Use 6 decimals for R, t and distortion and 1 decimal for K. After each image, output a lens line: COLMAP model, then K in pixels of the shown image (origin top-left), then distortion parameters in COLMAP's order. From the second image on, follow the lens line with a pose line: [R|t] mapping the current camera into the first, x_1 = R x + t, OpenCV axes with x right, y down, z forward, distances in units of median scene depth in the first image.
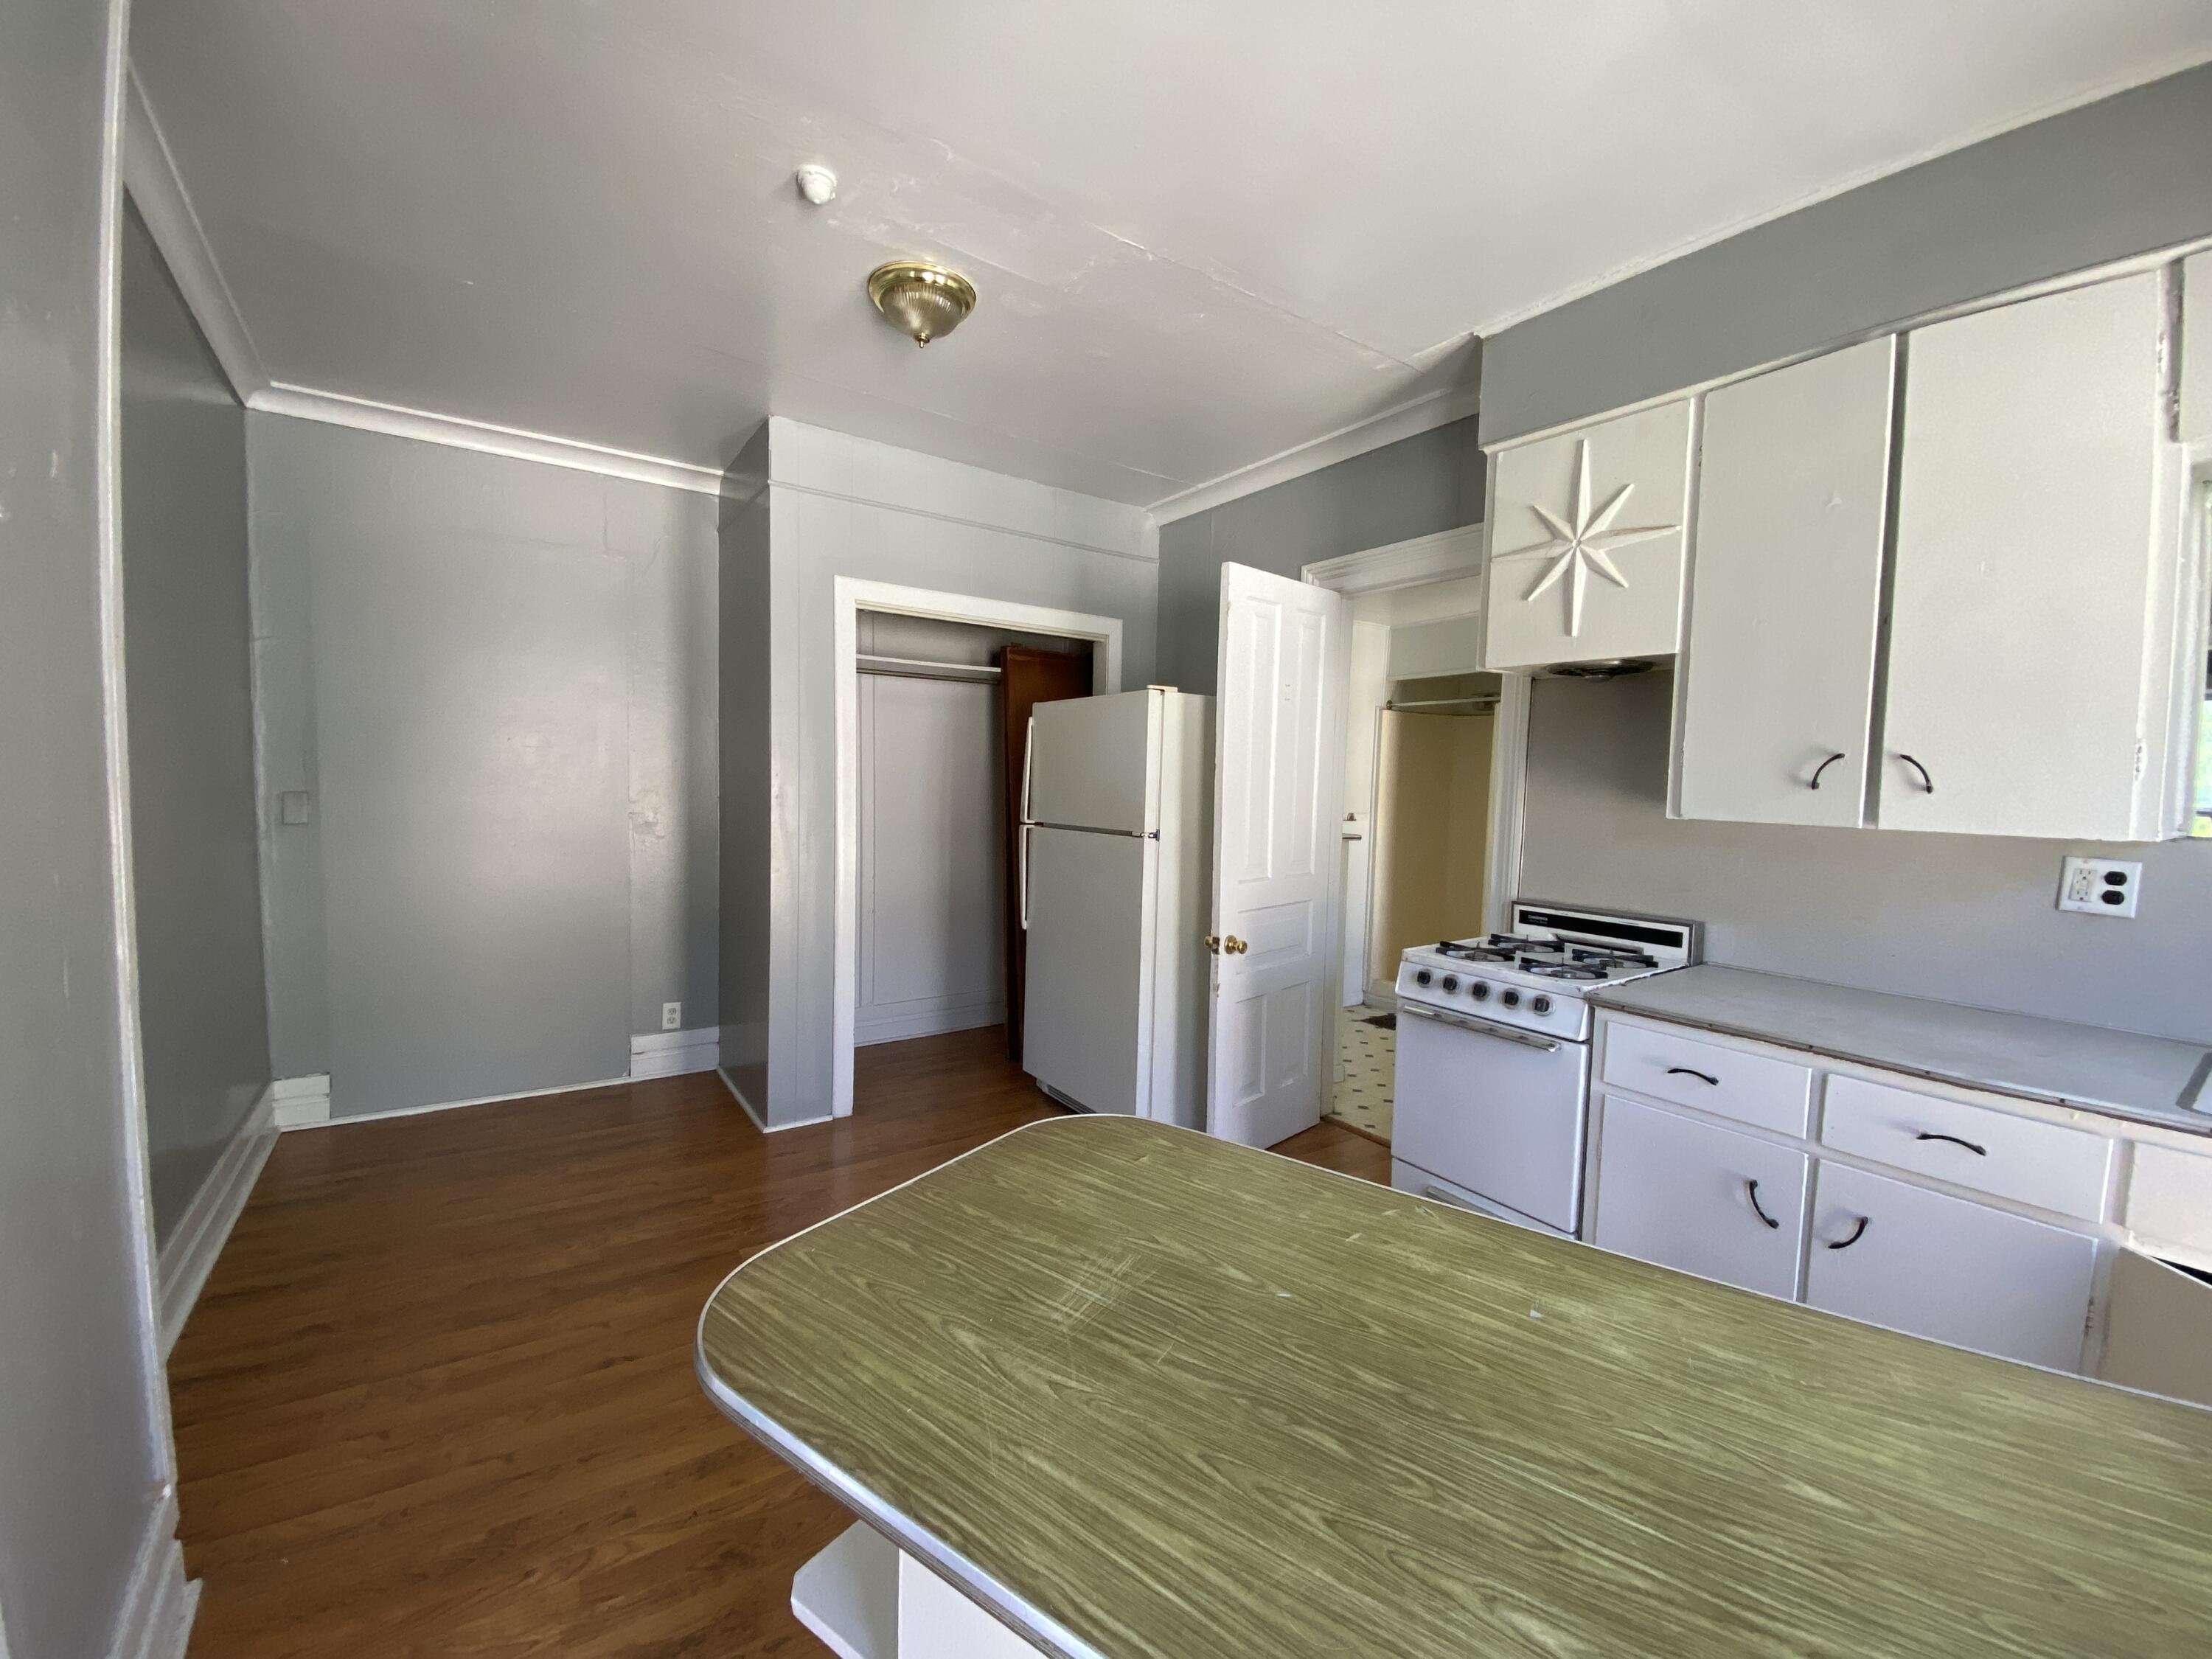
lens RADIAL K [[893.2, 0, 1106.0], [0, 893.2, 829.5], [0, 0, 1]] dist [-0.013002, -0.012031]
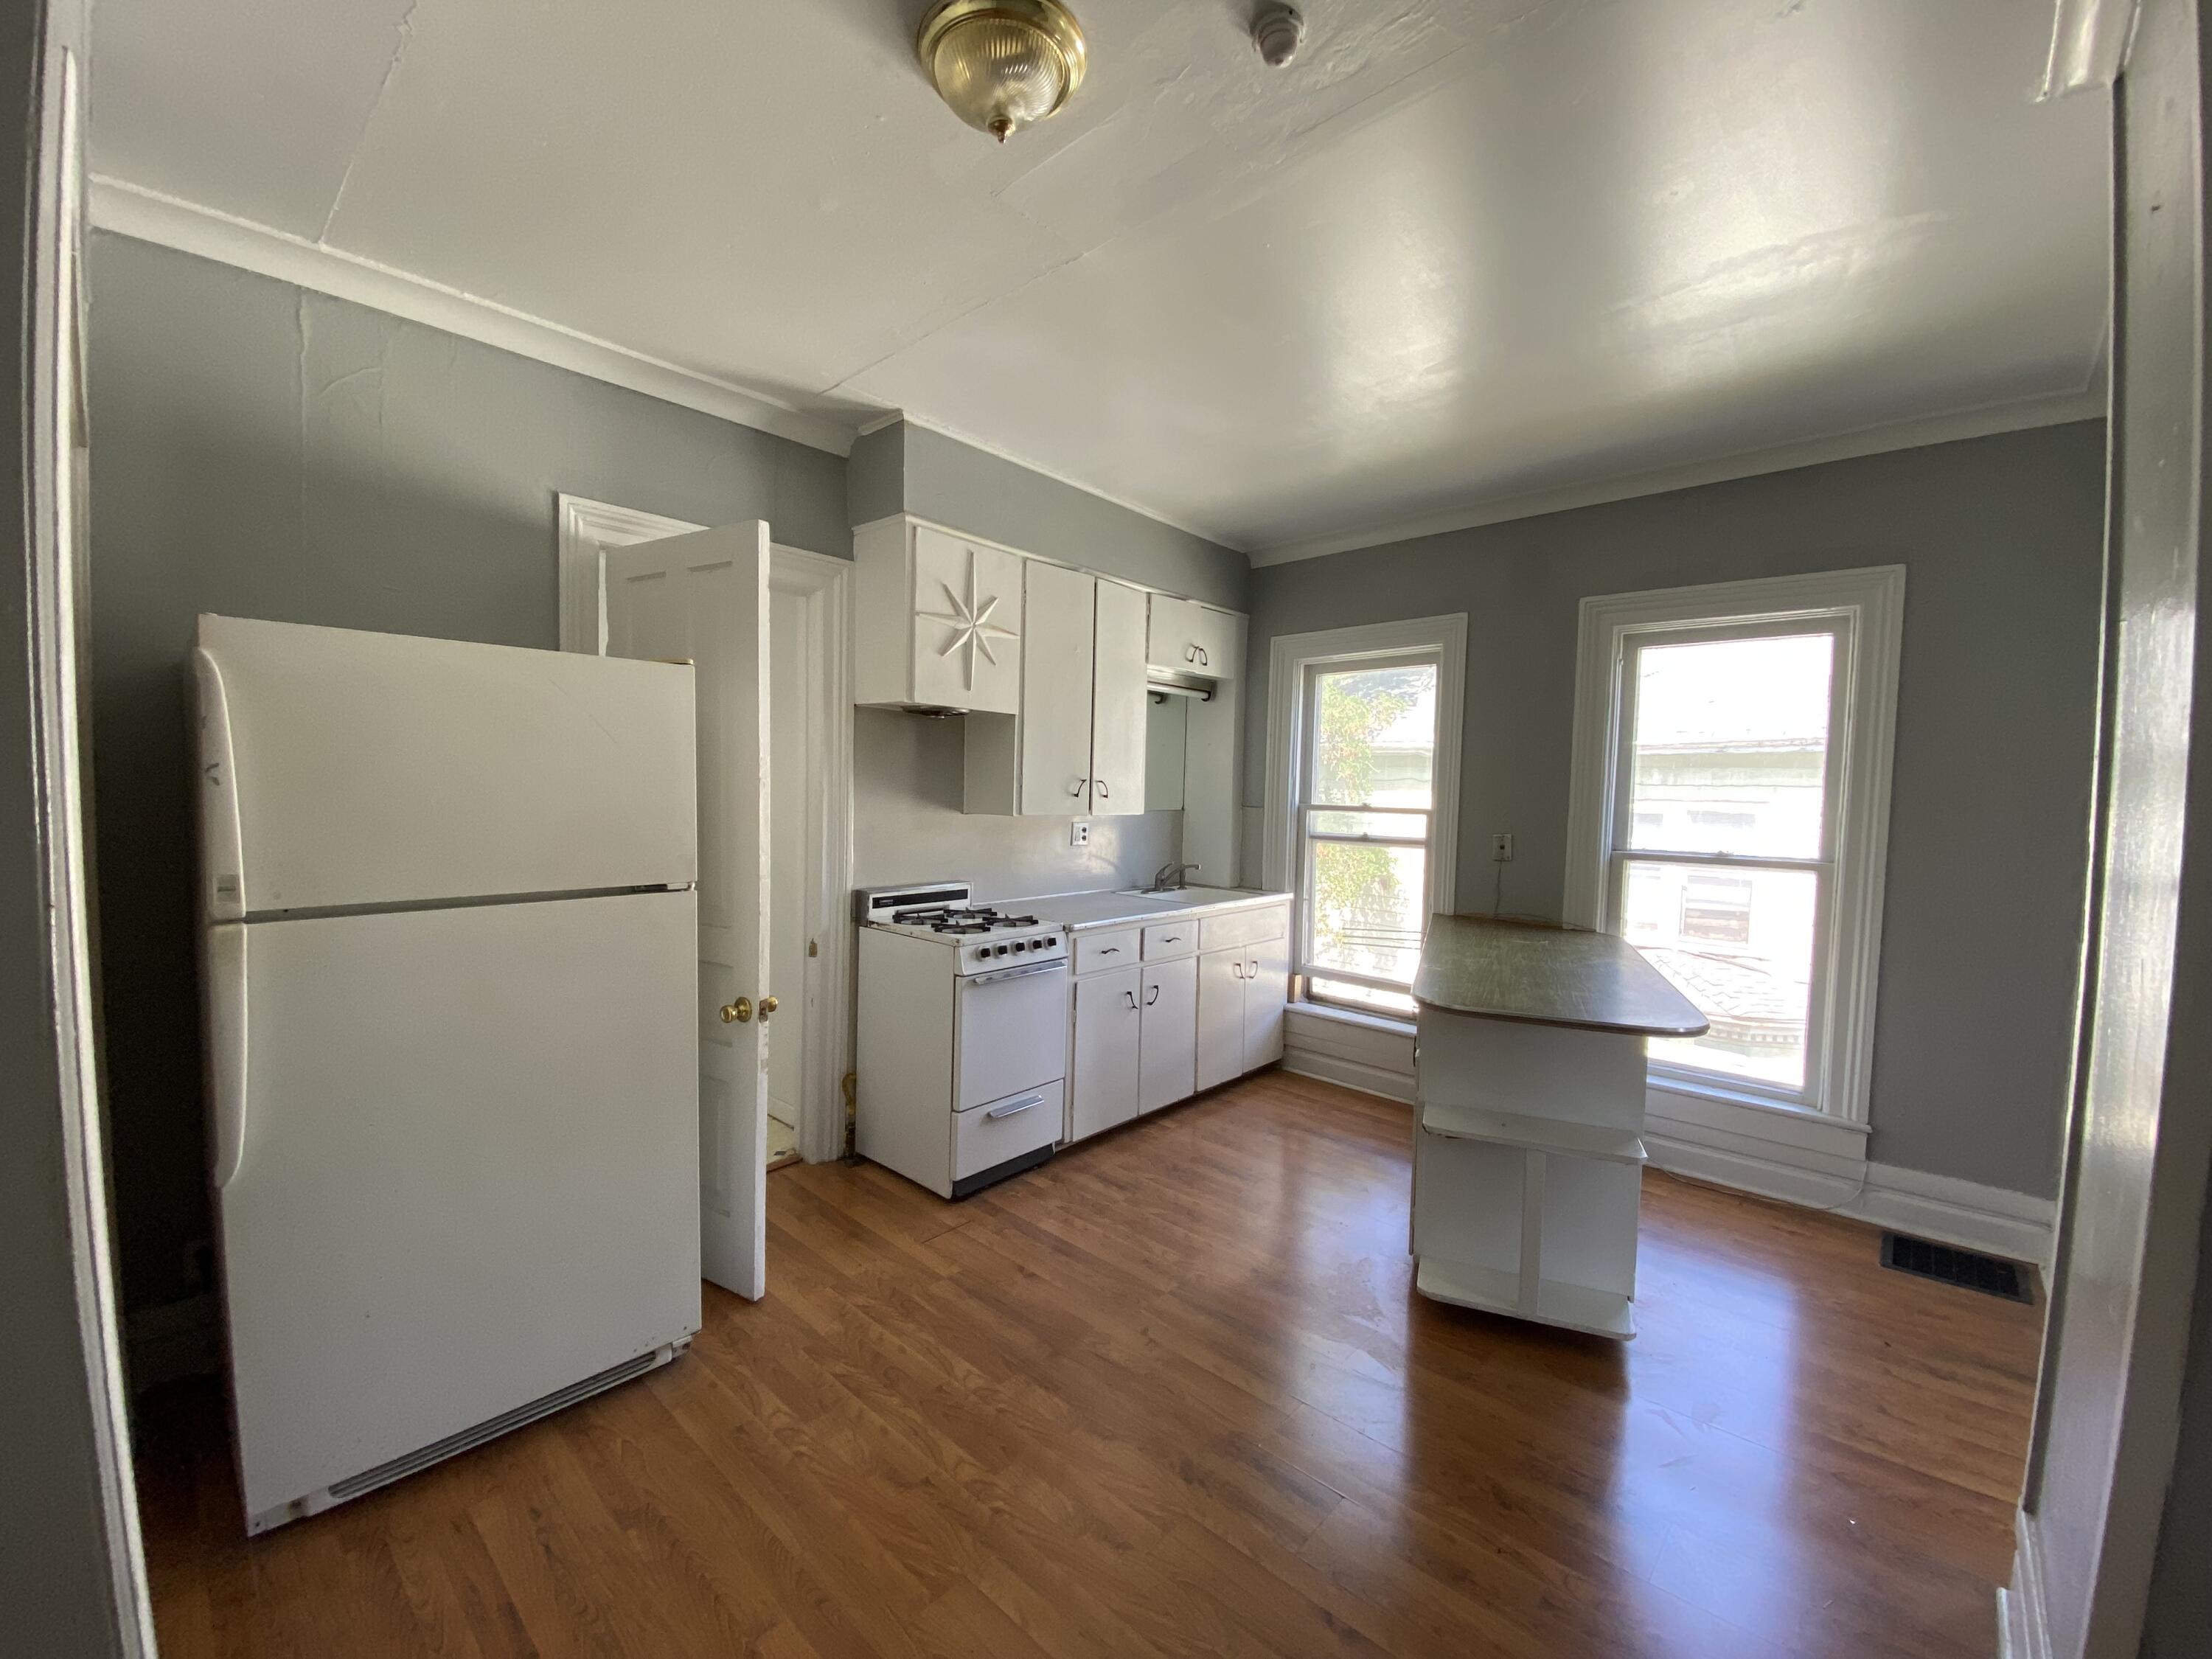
lens RADIAL K [[893.2, 0, 1106.0], [0, 893.2, 829.5], [0, 0, 1]] dist [-0.013002, -0.012031]
pose [[-0.256354, -0.073616, 0.963775, -0.875027], [0.028624, 0.996080, 0.083697, -0.106345], [-0.966159, 0.049043, -0.253242, 1.121761]]
